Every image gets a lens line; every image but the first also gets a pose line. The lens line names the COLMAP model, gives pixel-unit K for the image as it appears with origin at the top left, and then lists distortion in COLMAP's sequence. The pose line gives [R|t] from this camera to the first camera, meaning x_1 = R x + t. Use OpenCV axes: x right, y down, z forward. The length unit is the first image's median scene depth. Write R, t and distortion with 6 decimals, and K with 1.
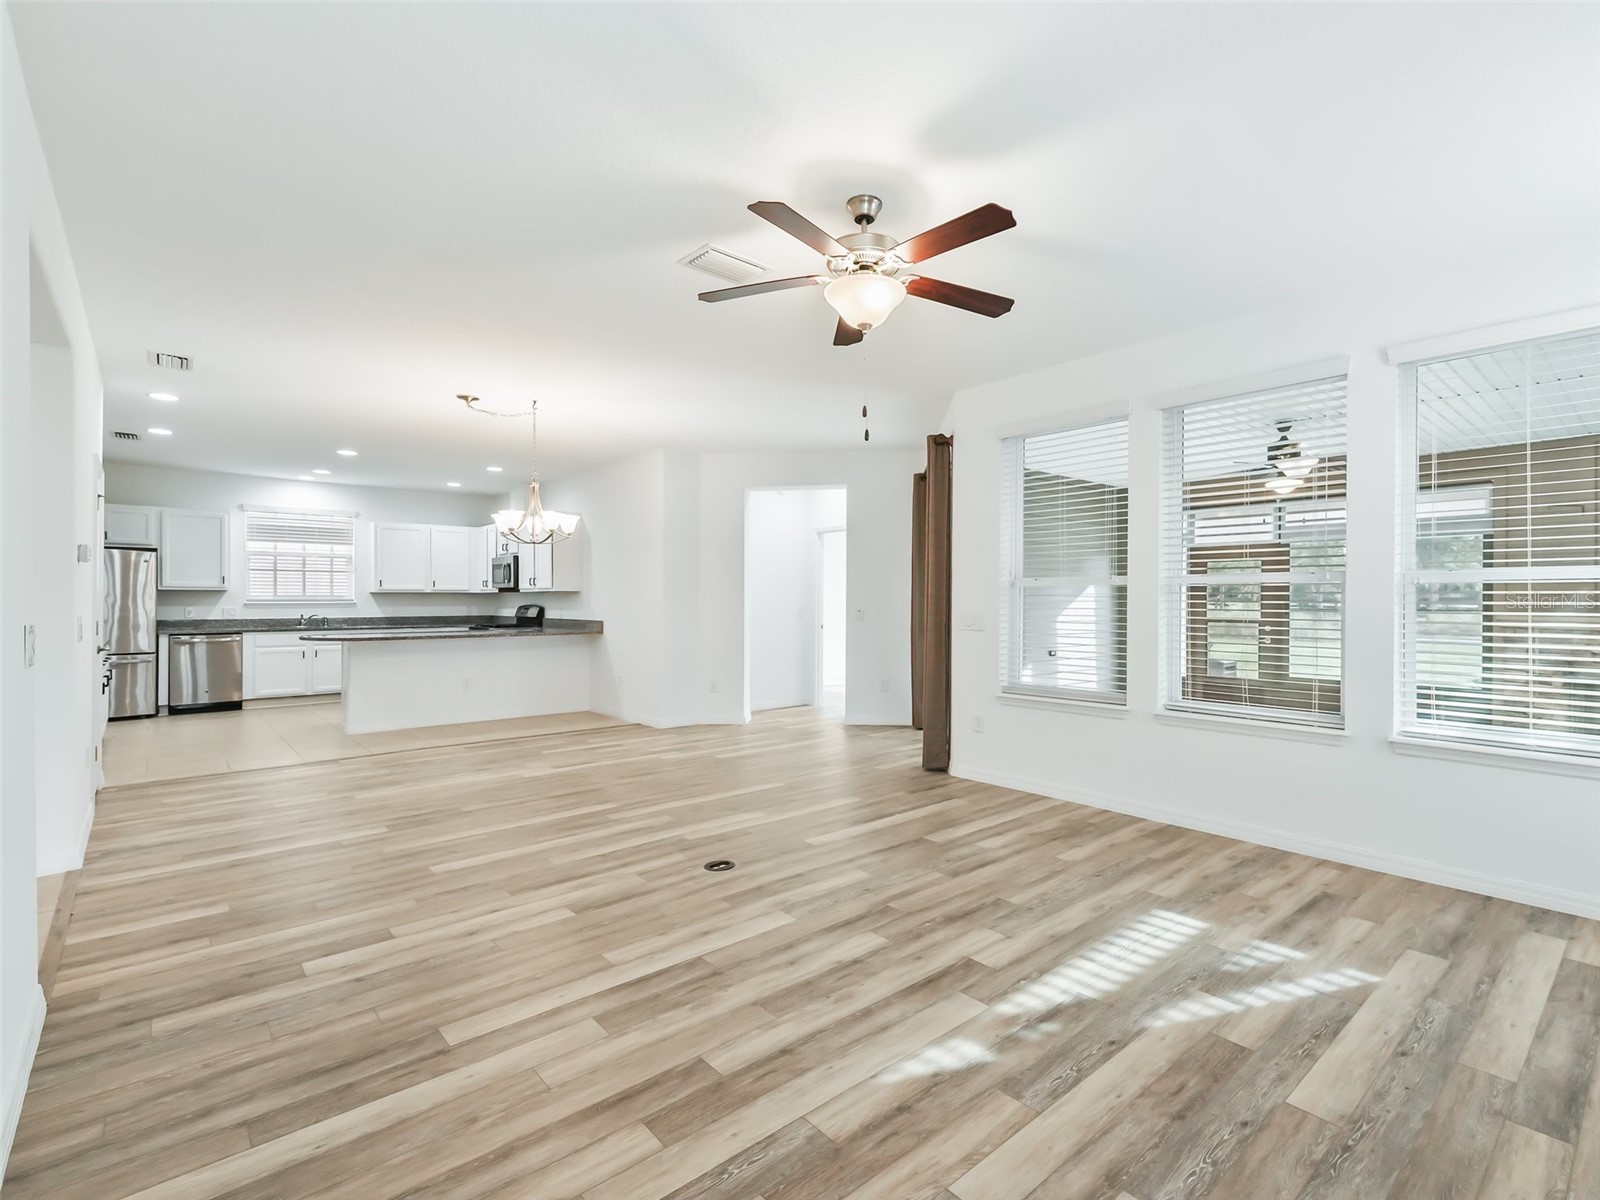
lens RADIAL K [[730.9, 0, 805.4], [0, 730.9, 604.0], [0, 0, 1]] dist [0.014943, -0.004719]
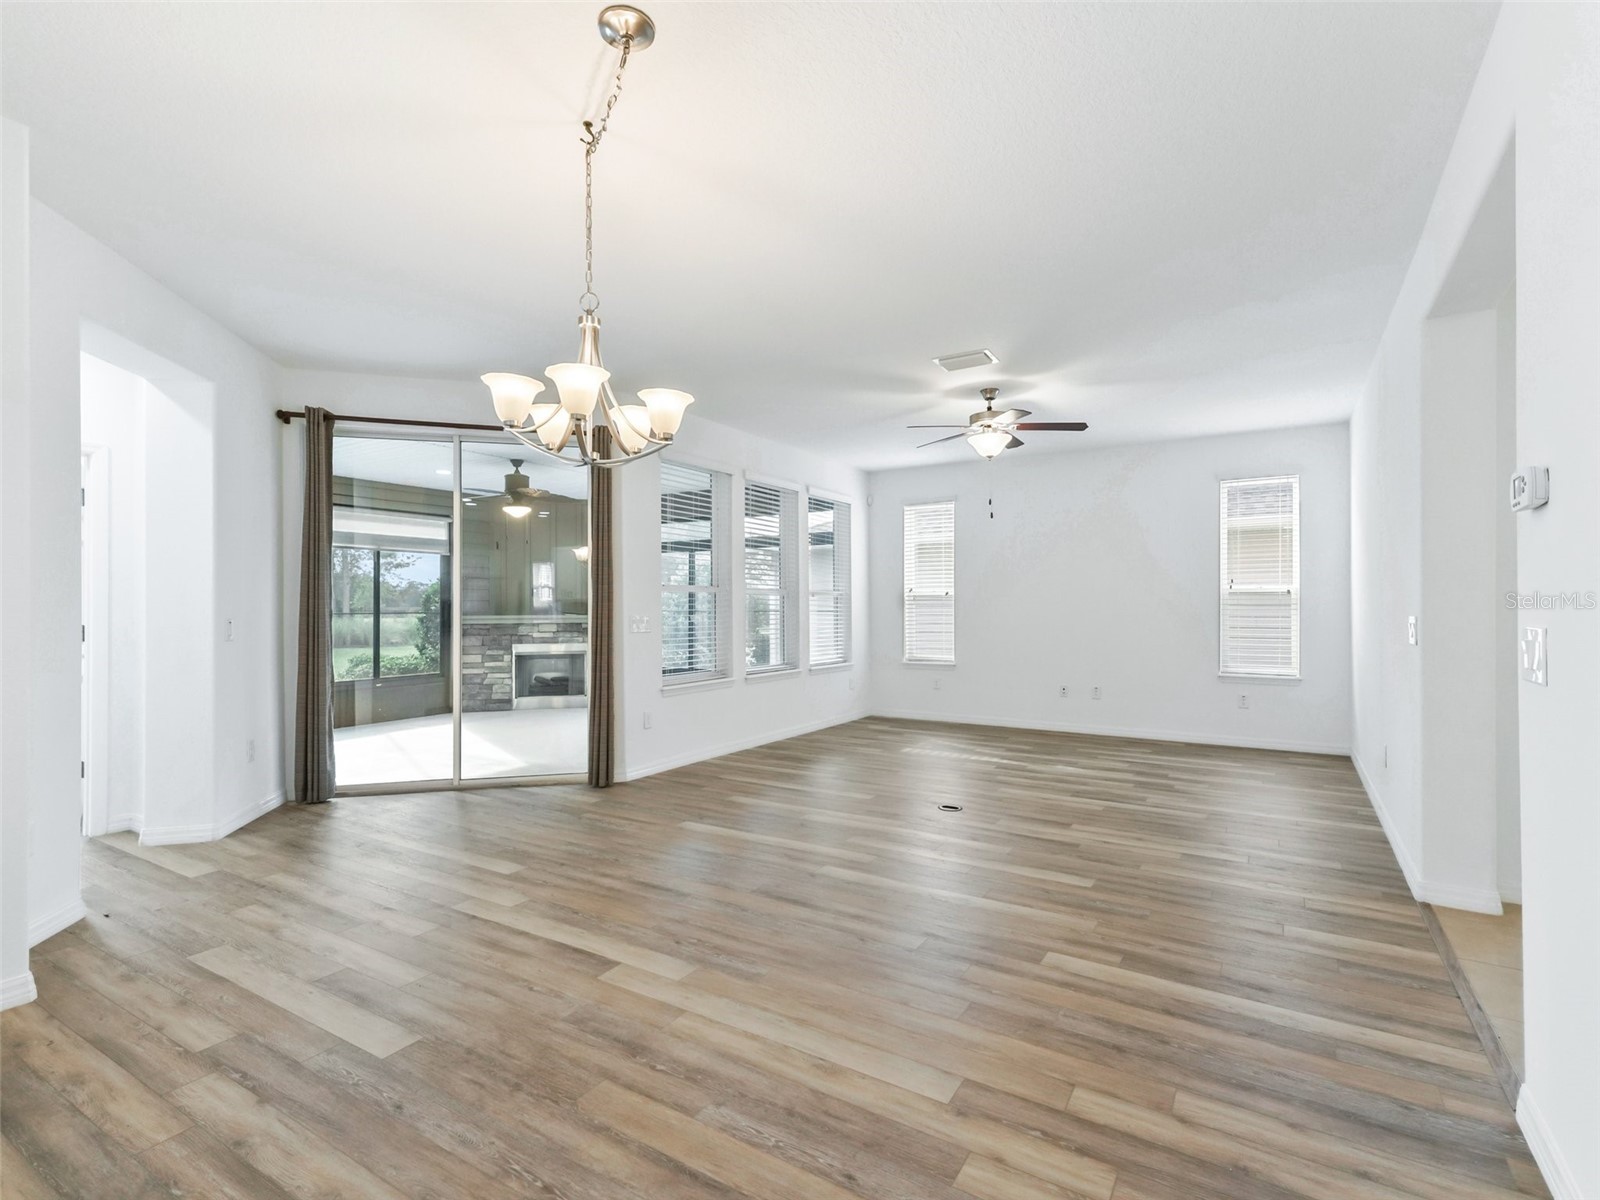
lens RADIAL K [[797.2, 0, 797.1], [0, 797.2, 602.8], [0, 0, 1]] dist [0.037100, -0.003864]
pose [[-0.296363, 0.005059, 0.955062, -1.349832], [0.003268, 0.999985, -0.004283, -0.008195], [-0.955070, 0.001852, -0.296376, 1.610823]]
